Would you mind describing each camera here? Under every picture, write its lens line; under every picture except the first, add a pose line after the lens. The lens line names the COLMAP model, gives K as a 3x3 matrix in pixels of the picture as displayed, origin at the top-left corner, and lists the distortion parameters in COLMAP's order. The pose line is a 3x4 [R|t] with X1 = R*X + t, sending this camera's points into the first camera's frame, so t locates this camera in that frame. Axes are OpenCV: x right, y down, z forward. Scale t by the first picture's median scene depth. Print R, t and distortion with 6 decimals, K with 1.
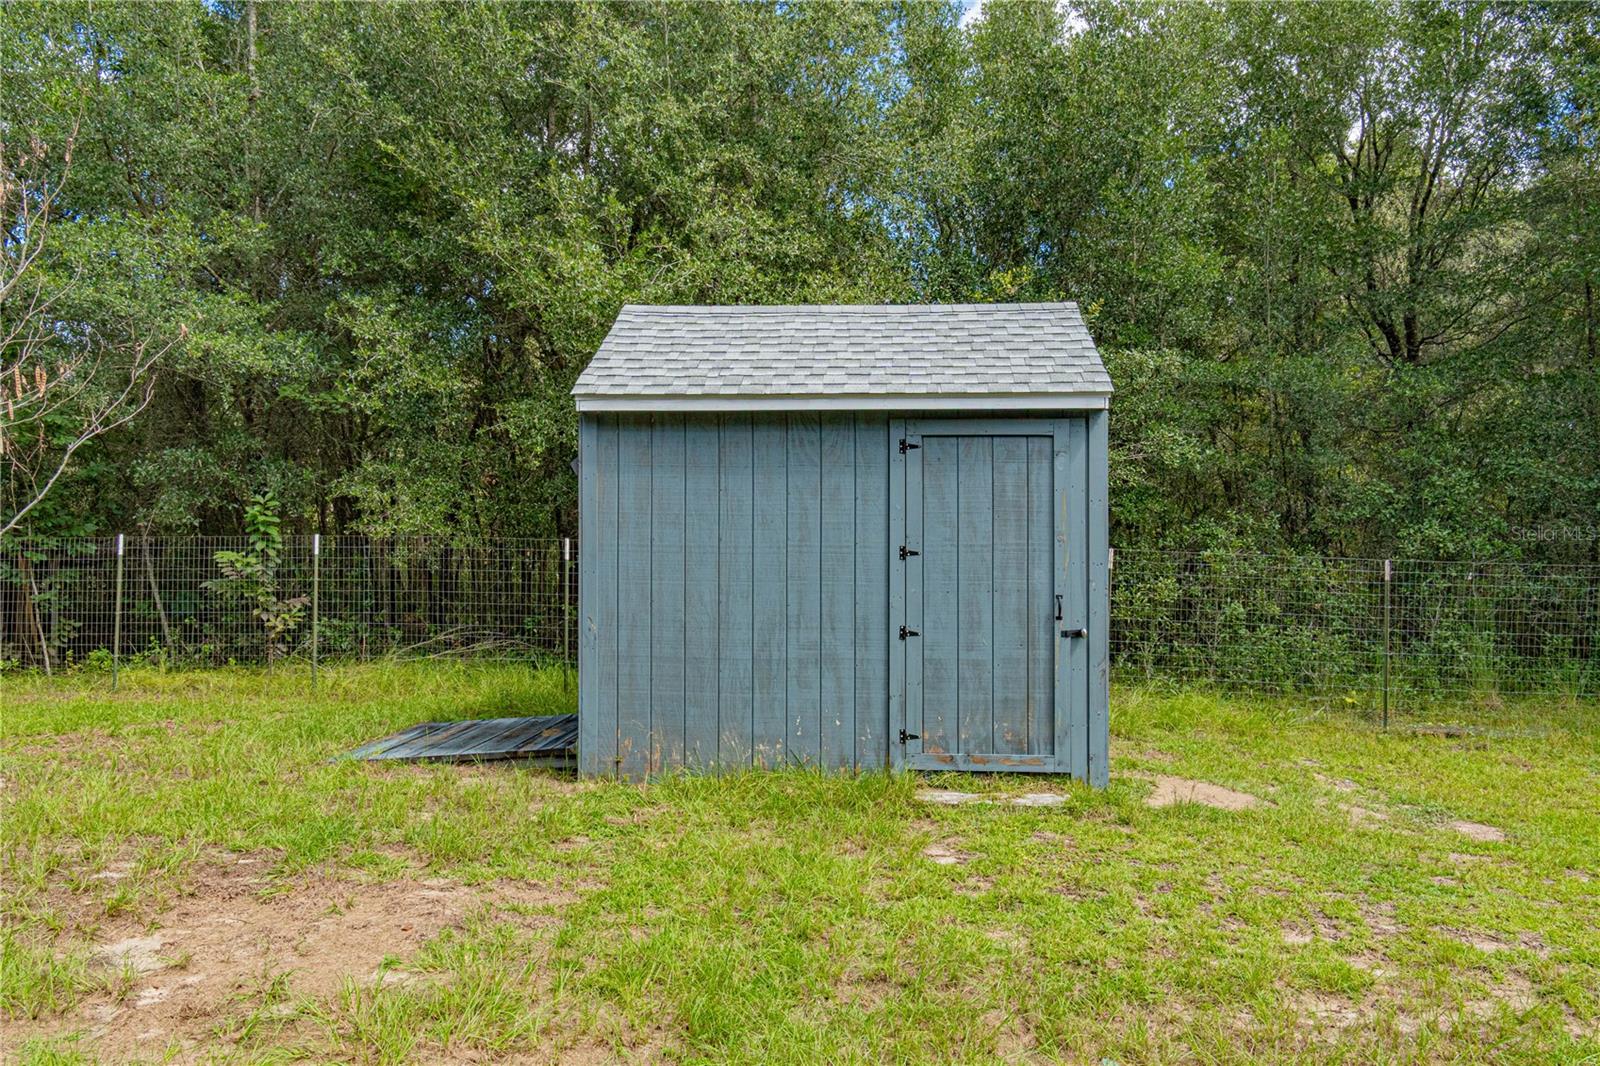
lens RADIAL K [[1141.0, 0, 799.2], [0, 1141.0, 527.3], [0, 0, 1]] dist [-0.005743, -0.000730]
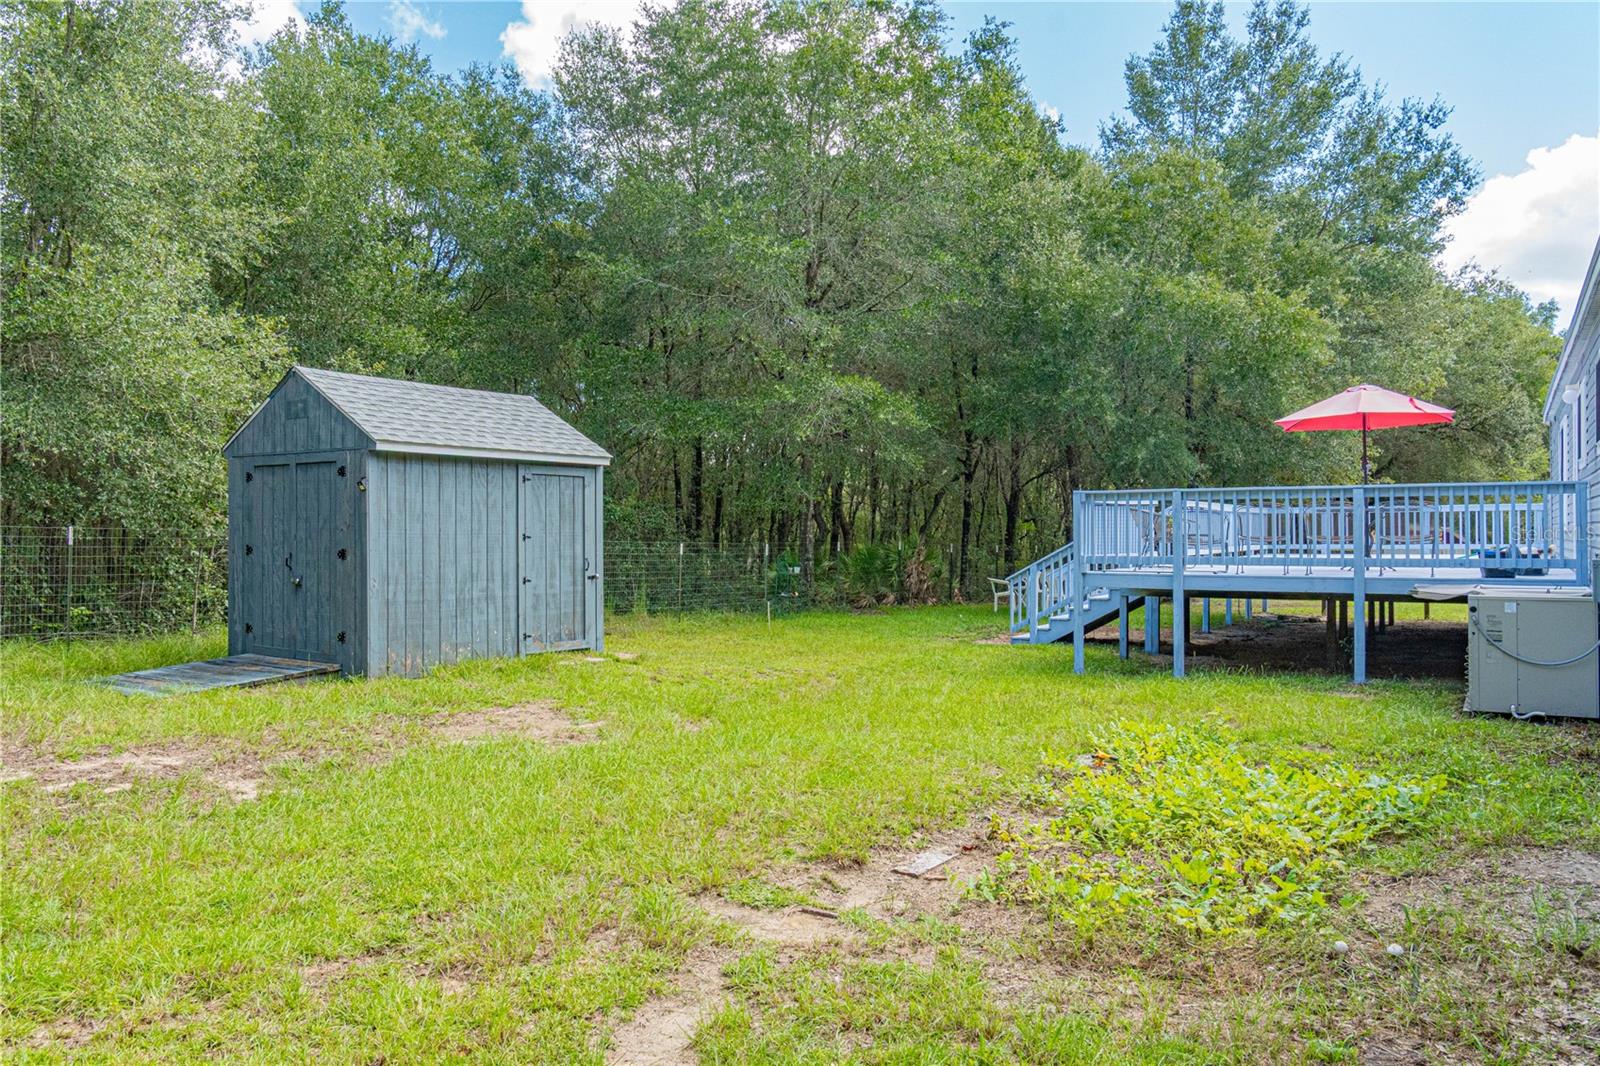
lens RADIAL K [[1141.0, 0, 800.7], [0, 1141.0, 532.2], [0, 0, 1]] dist [-0.005743, -0.000730]
pose [[0.538165, -0.003369, 0.842832, -1.220349], [-0.004605, 0.999965, 0.006937, -0.000209], [-0.842827, -0.007615, 0.538131, -0.365886]]
